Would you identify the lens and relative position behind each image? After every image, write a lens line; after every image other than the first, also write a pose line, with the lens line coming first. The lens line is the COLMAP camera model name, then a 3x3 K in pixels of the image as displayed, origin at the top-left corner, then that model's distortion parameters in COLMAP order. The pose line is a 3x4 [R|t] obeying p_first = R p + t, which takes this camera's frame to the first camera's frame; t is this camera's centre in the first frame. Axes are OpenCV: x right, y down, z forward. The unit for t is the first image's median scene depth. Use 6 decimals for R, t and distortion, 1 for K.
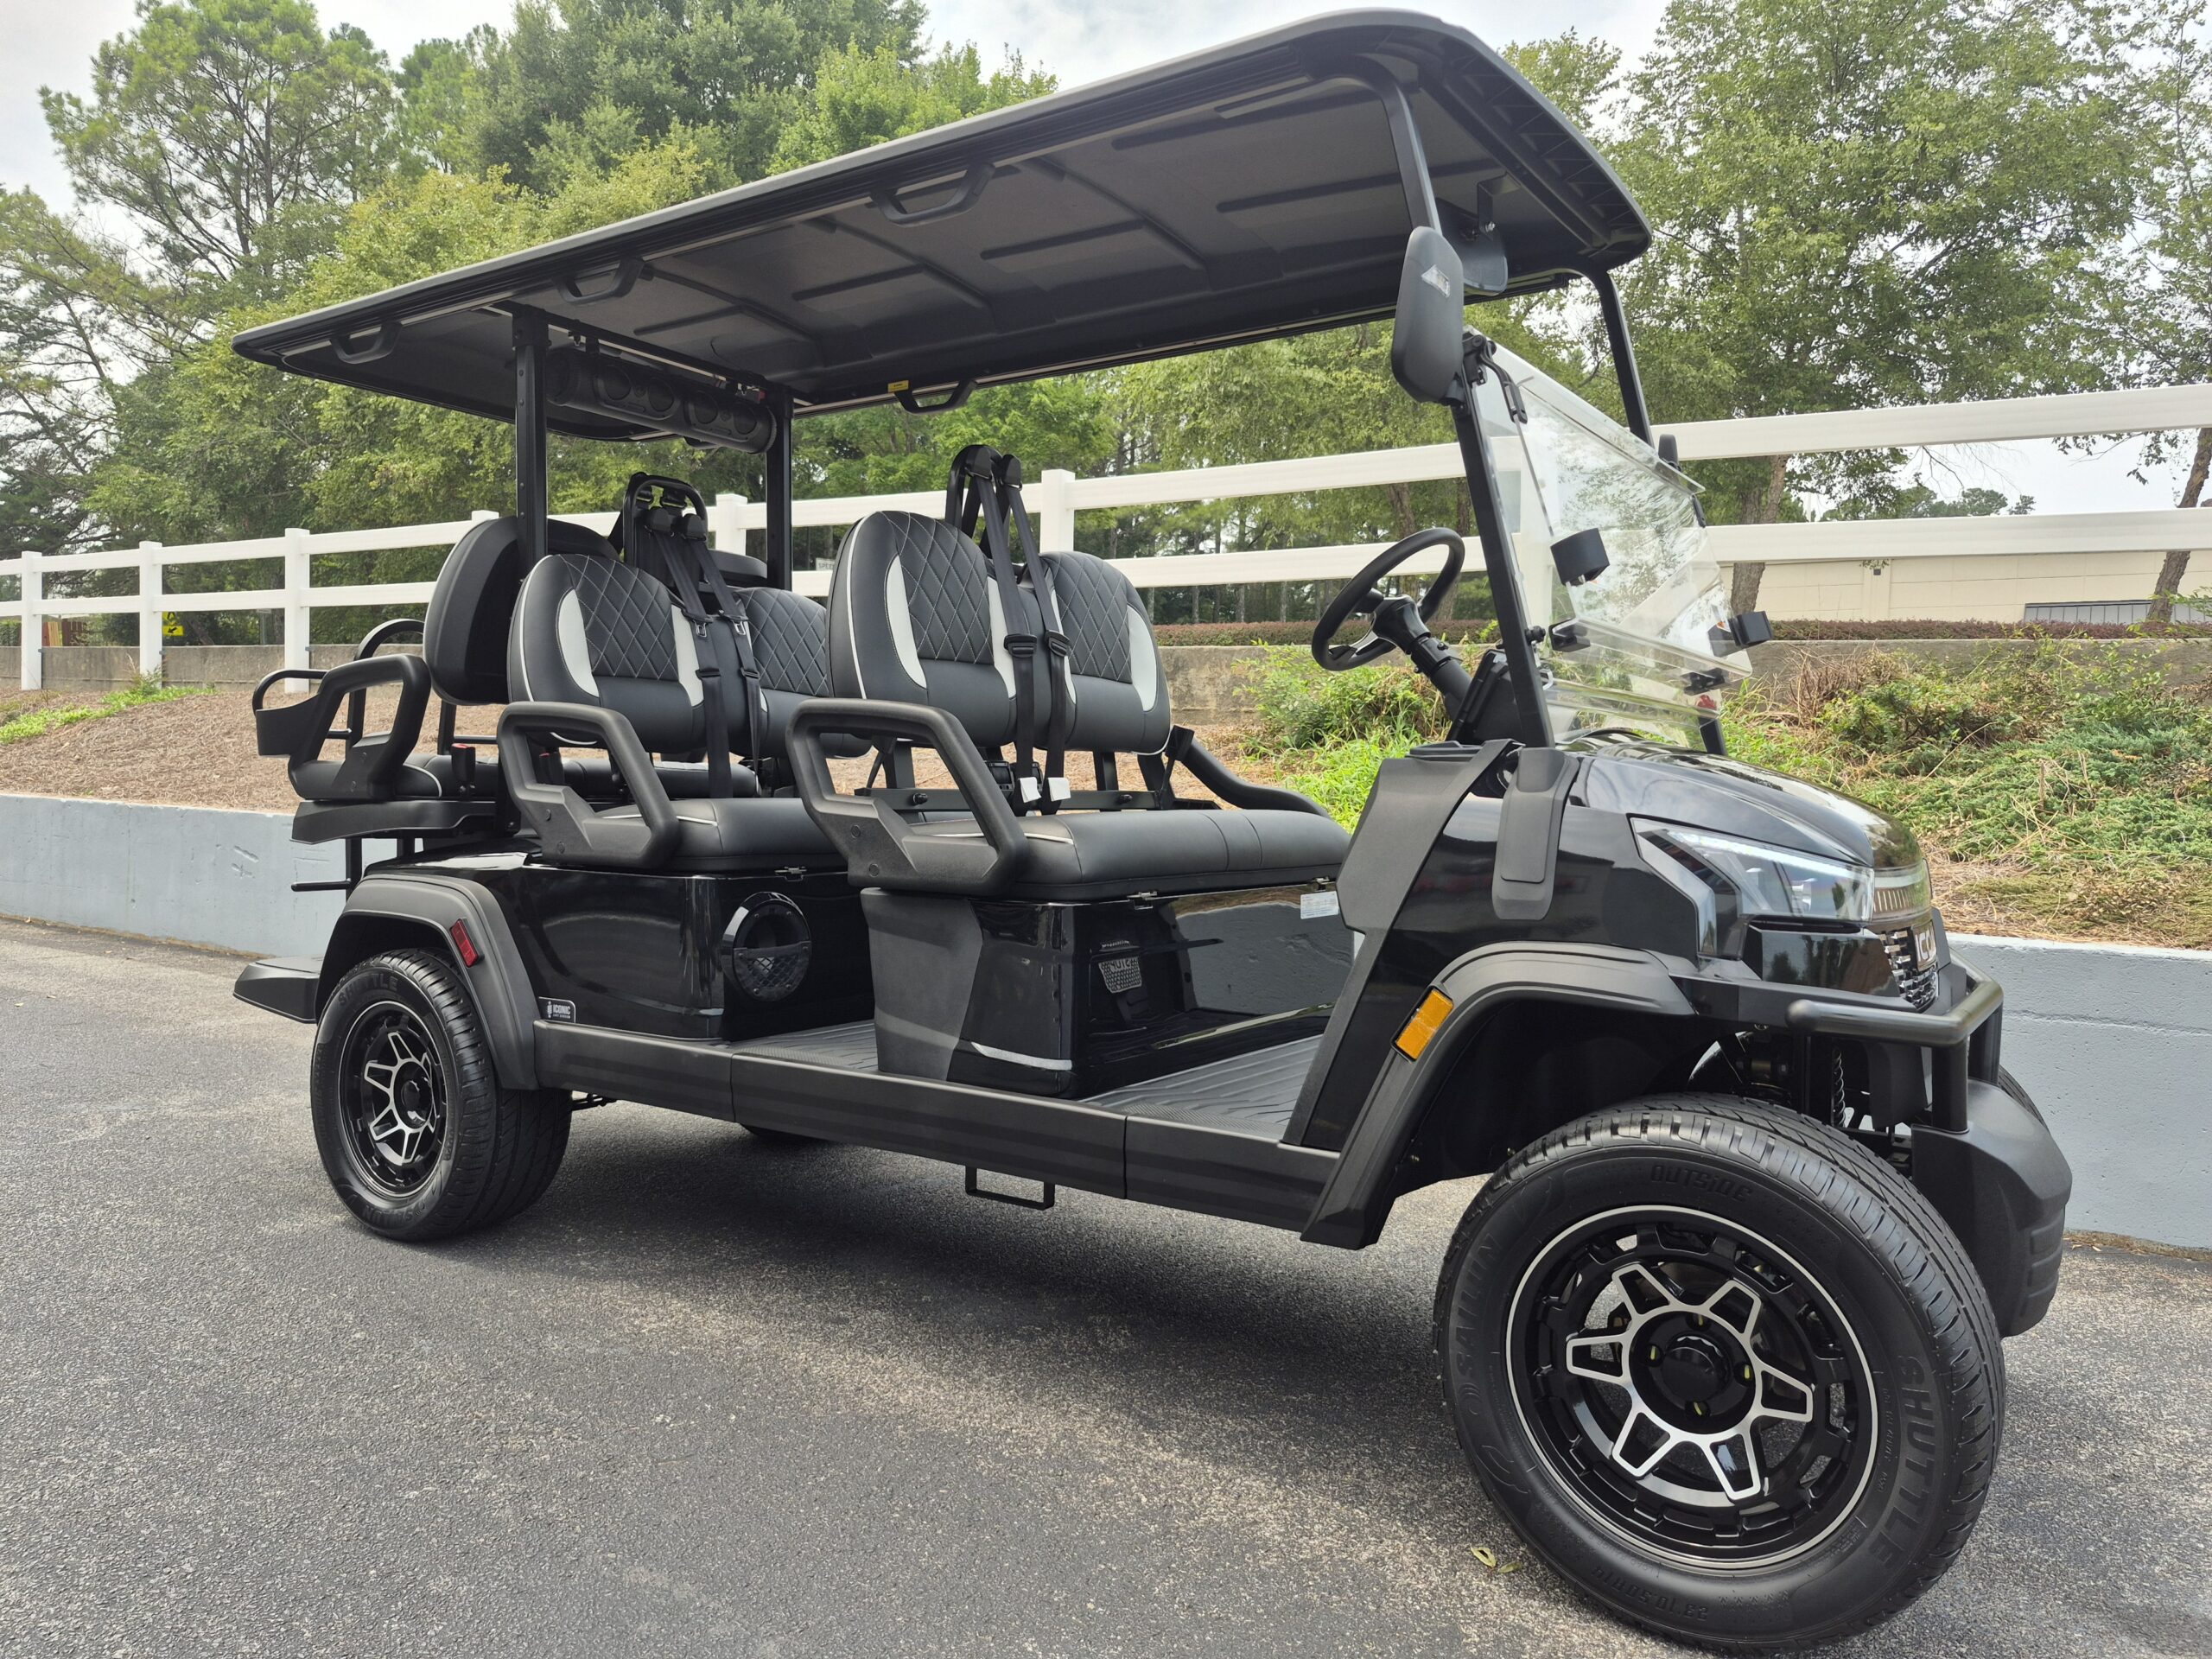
lens RADIAL K [[1571.1, 0, 1081.1], [0, 1571.1, 865.0], [0, 0, 1]] dist [0.020606, -0.009085]
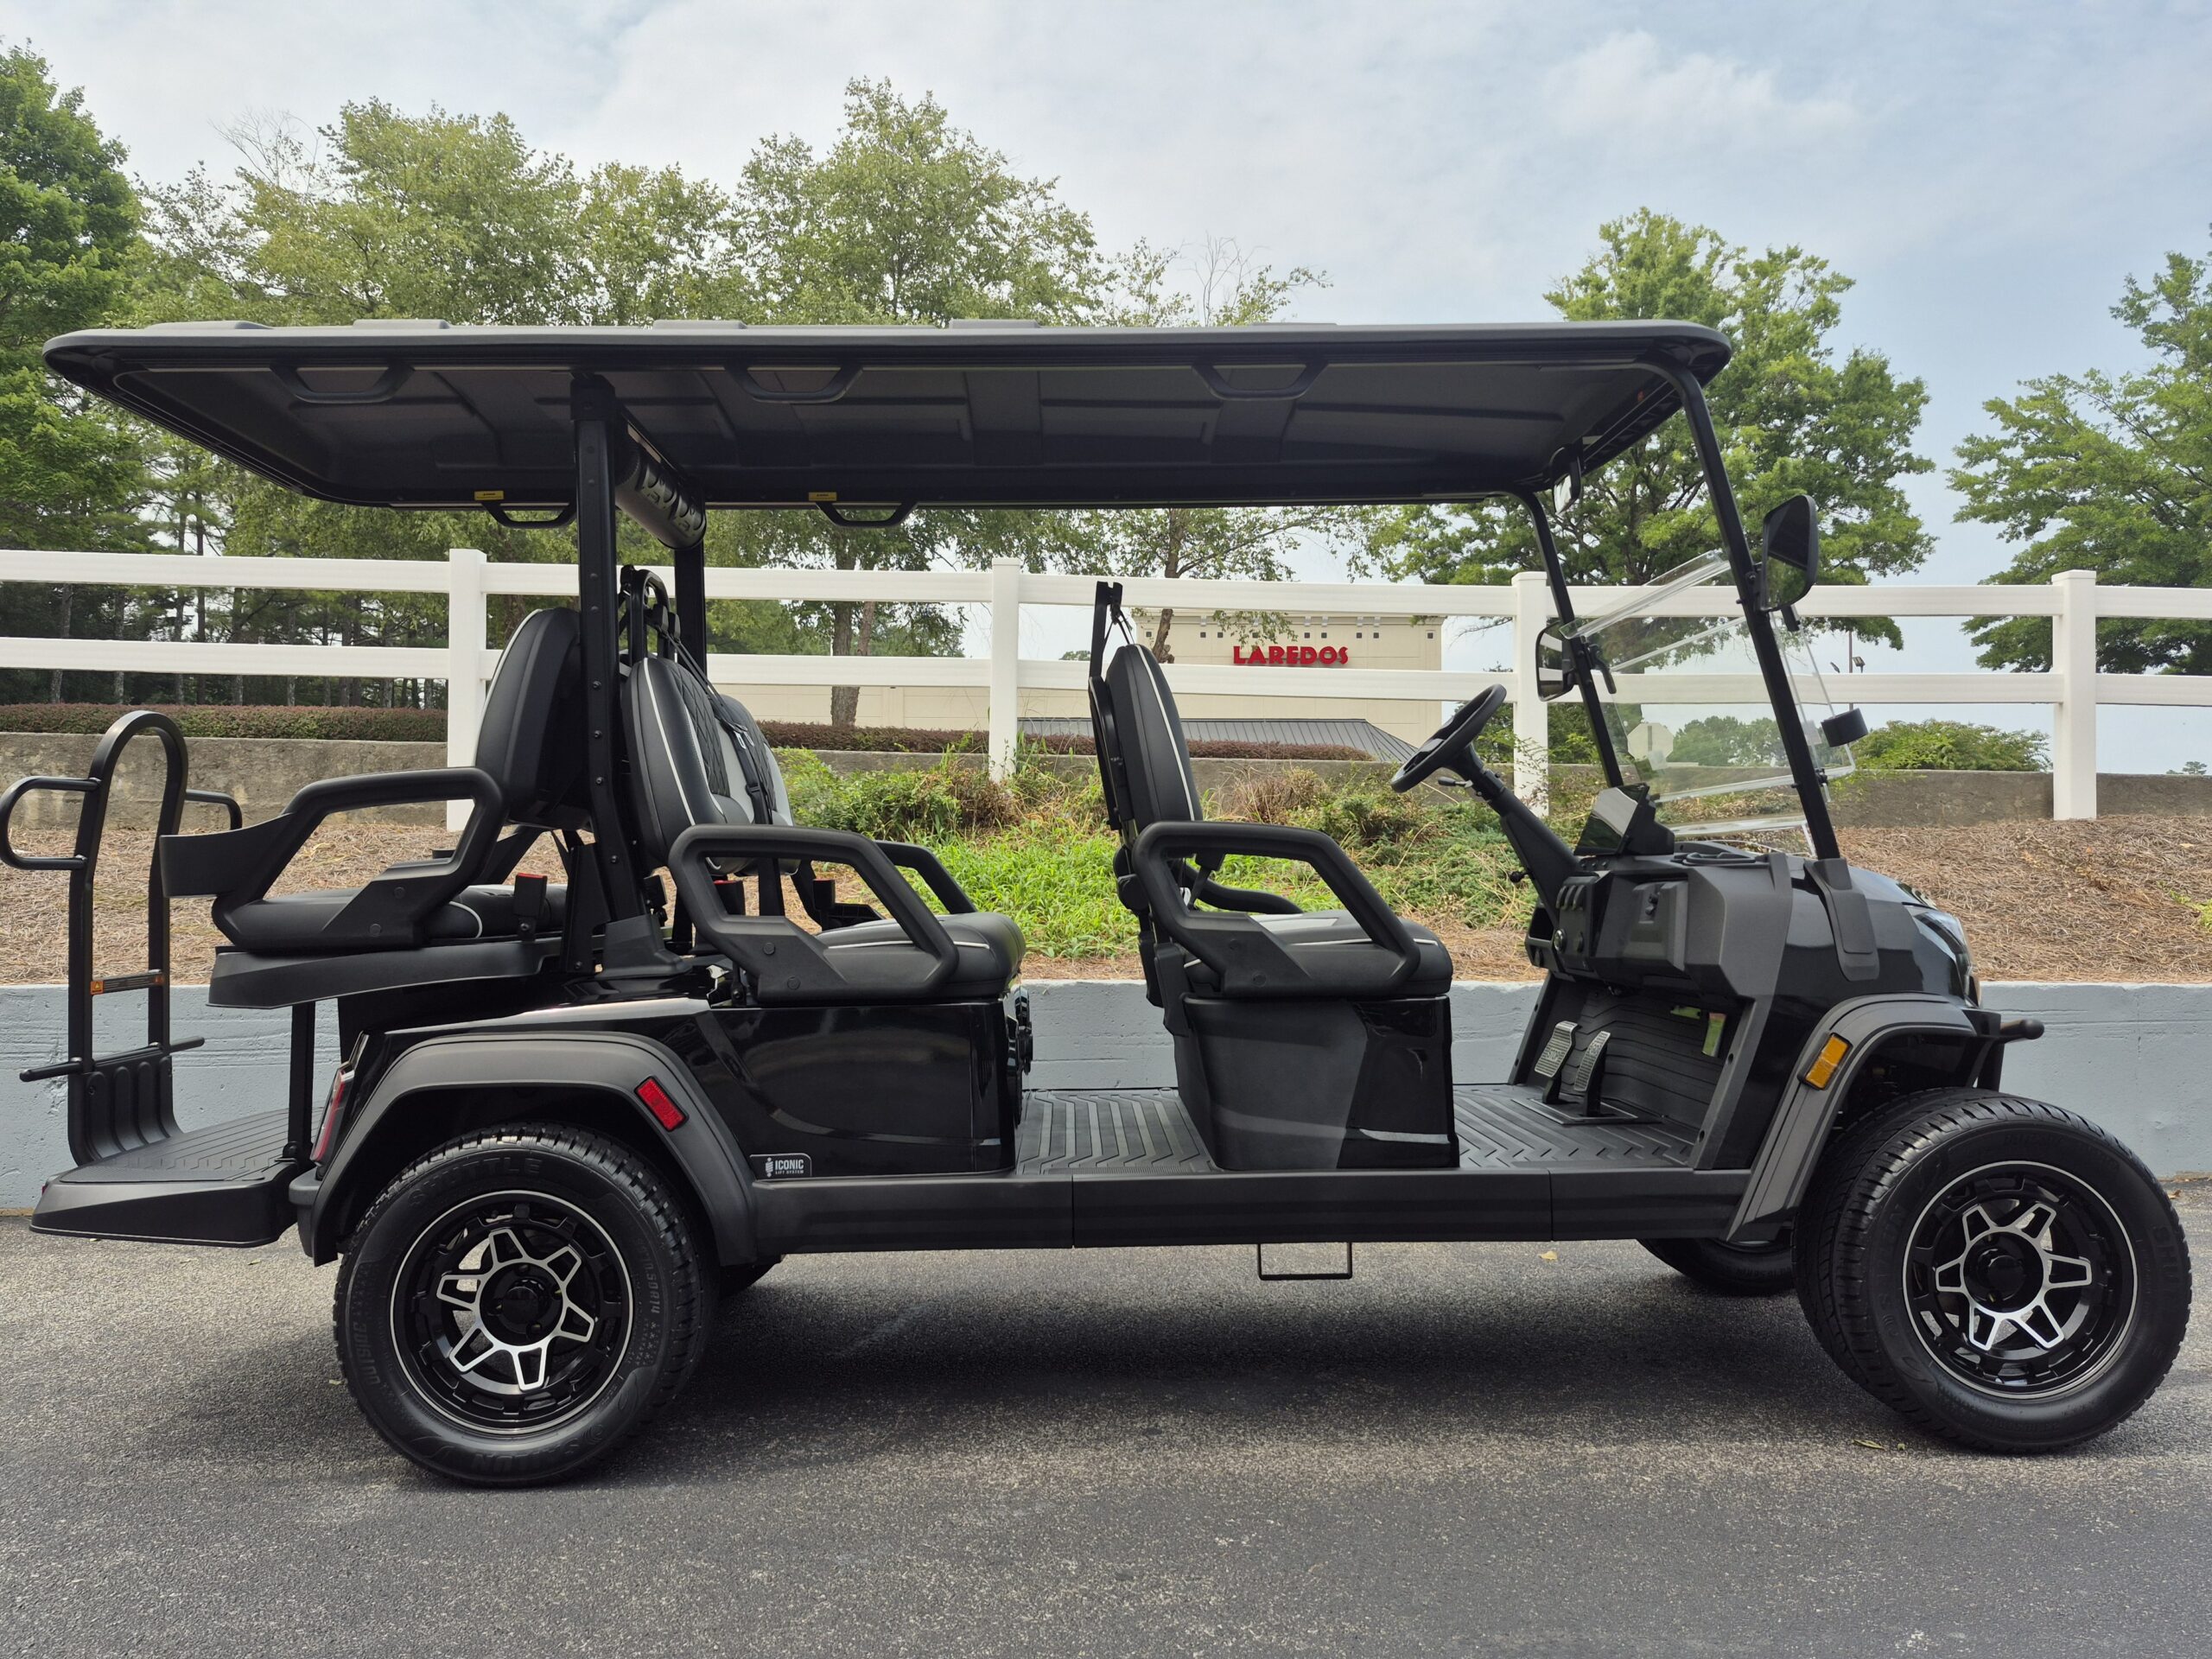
lens RADIAL K [[1571.1, 0, 1103.0], [0, 1571.1, 845.1], [0, 0, 1]] dist [0.020606, -0.009085]
pose [[0.805480, -0.015246, 0.592427, -0.710408], [0.057948, 0.996905, -0.053132, -0.032168], [-0.589783, 0.077127, 0.803870, 0.158630]]
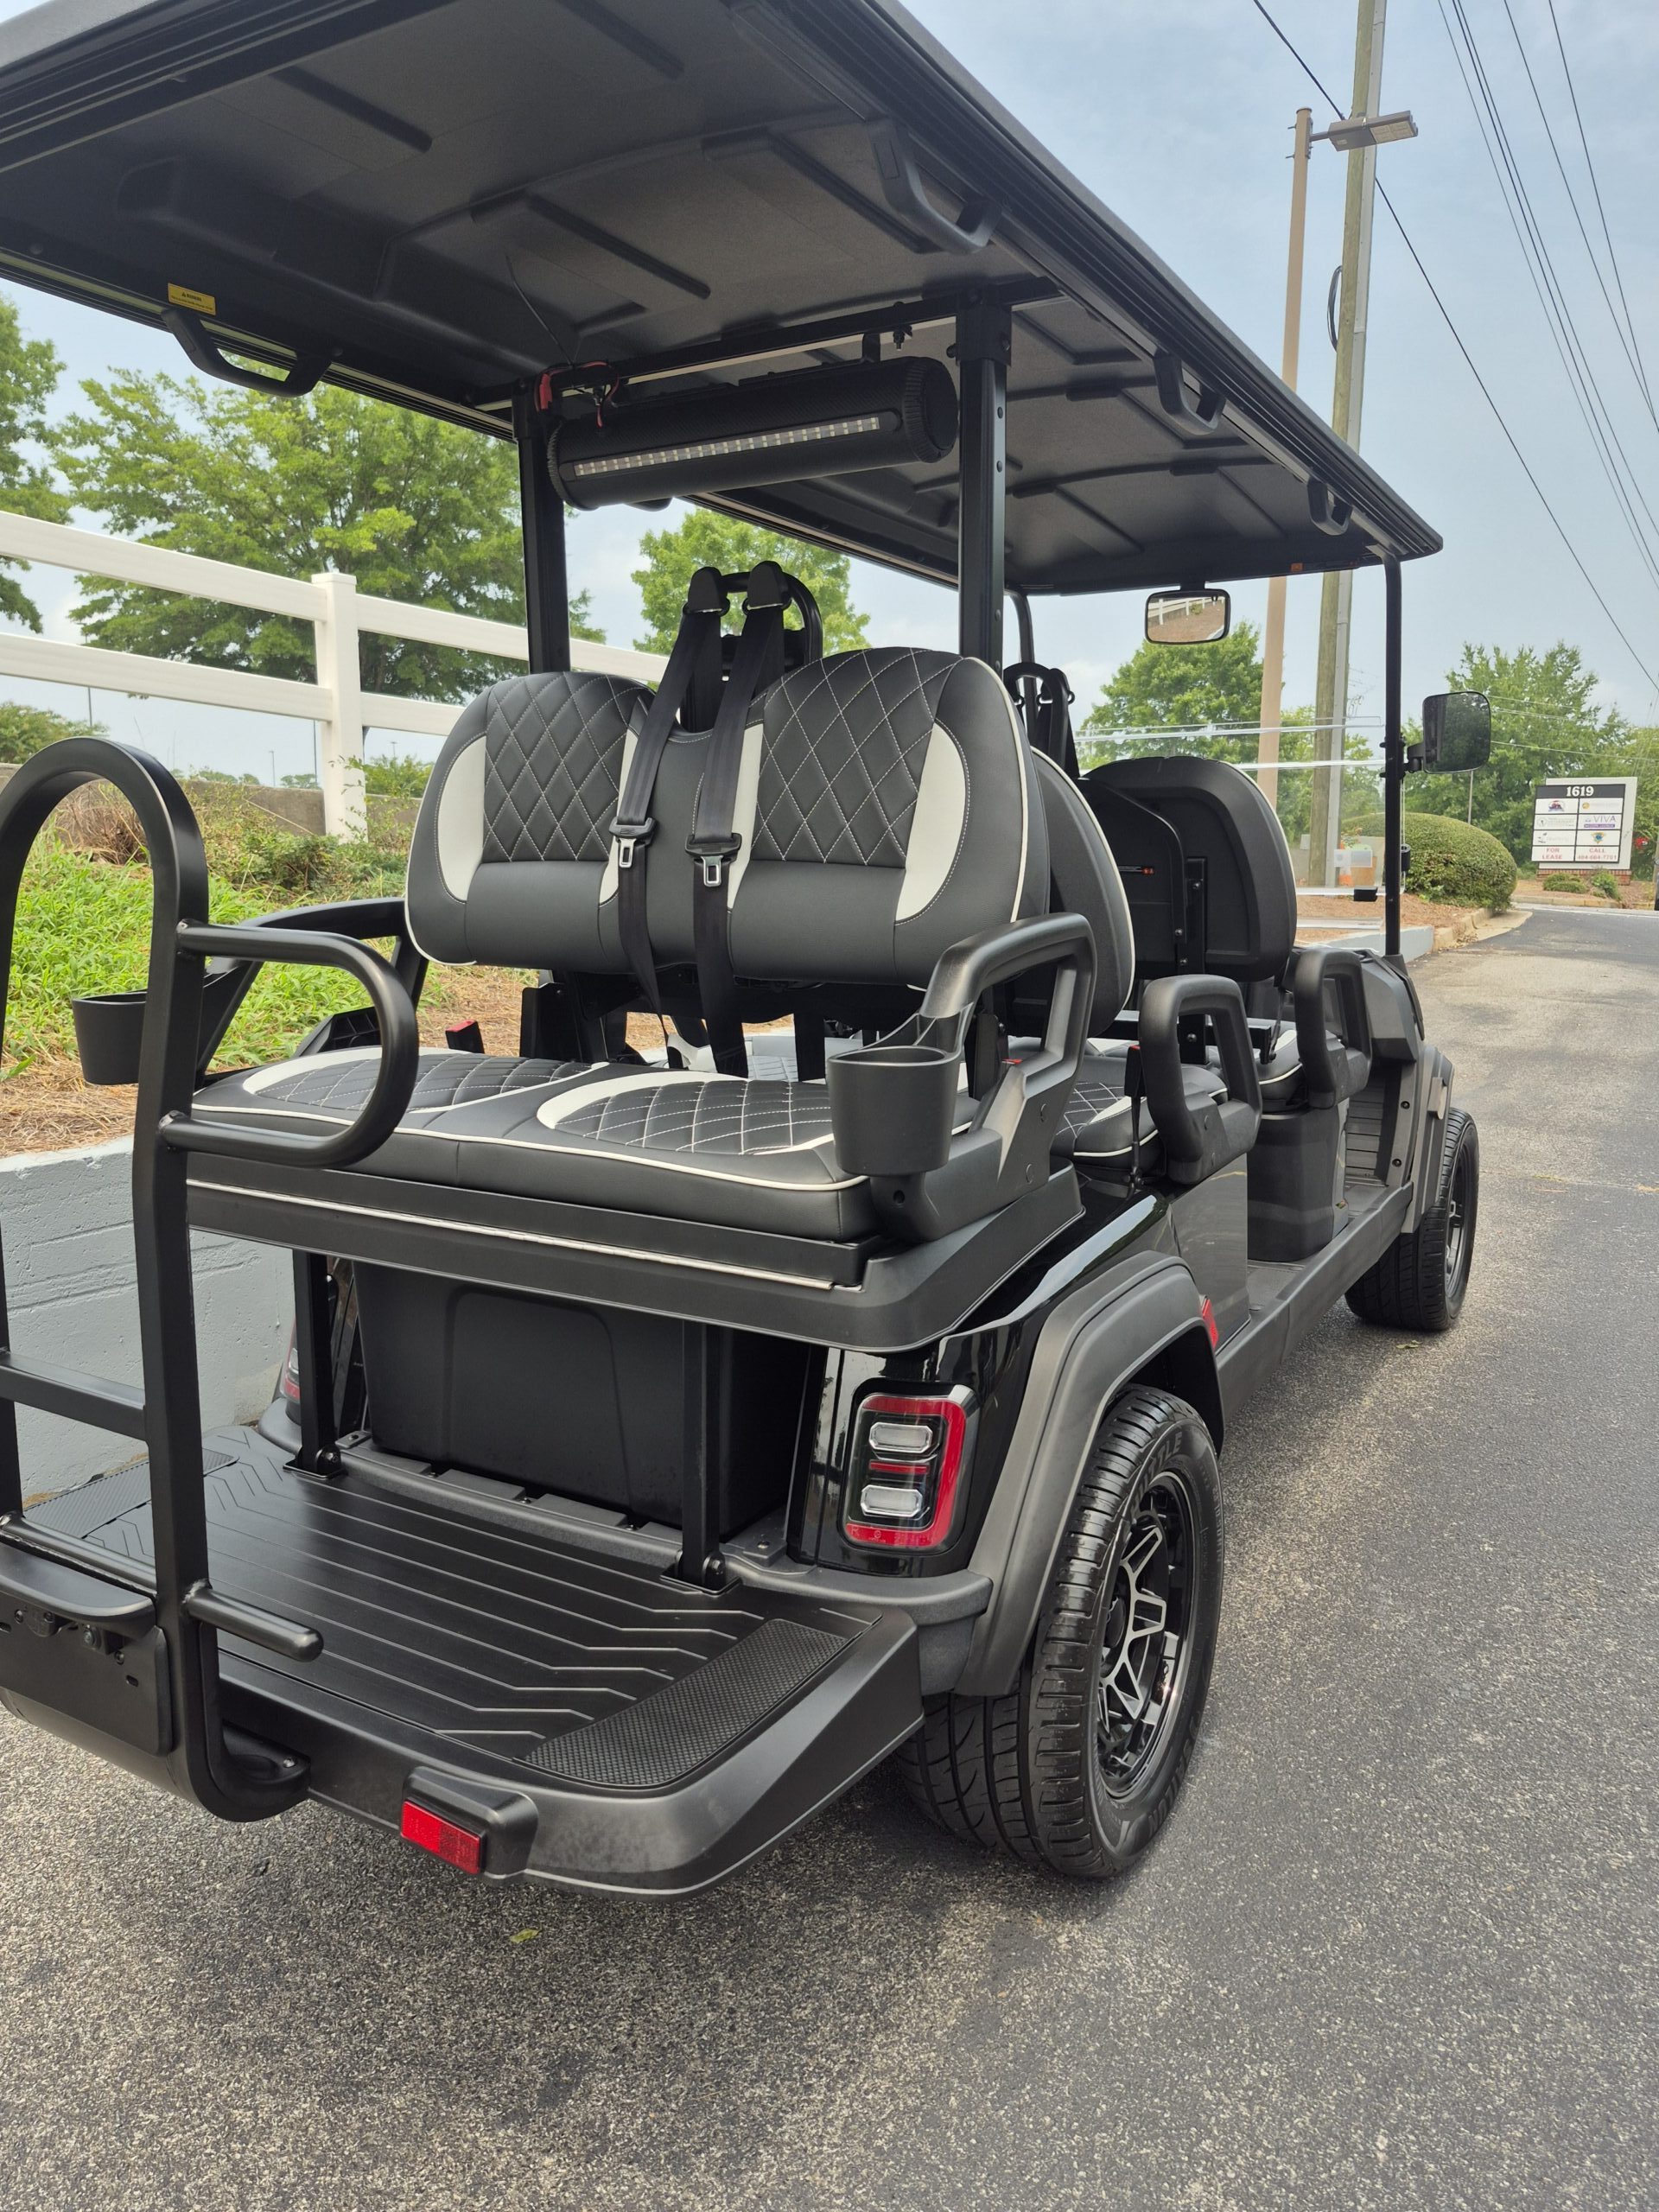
lens RADIAL K [[1571.1, 0, 810.6], [0, 1571.1, 1093.8], [0, 0, 1]] dist [0.020606, -0.009085]
pose [[-0.076584, -0.172738, 0.981986, -1.056407], [0.053852, 0.982724, 0.177068, -0.183778], [-0.995608, 0.066442, -0.065959, 1.223596]]
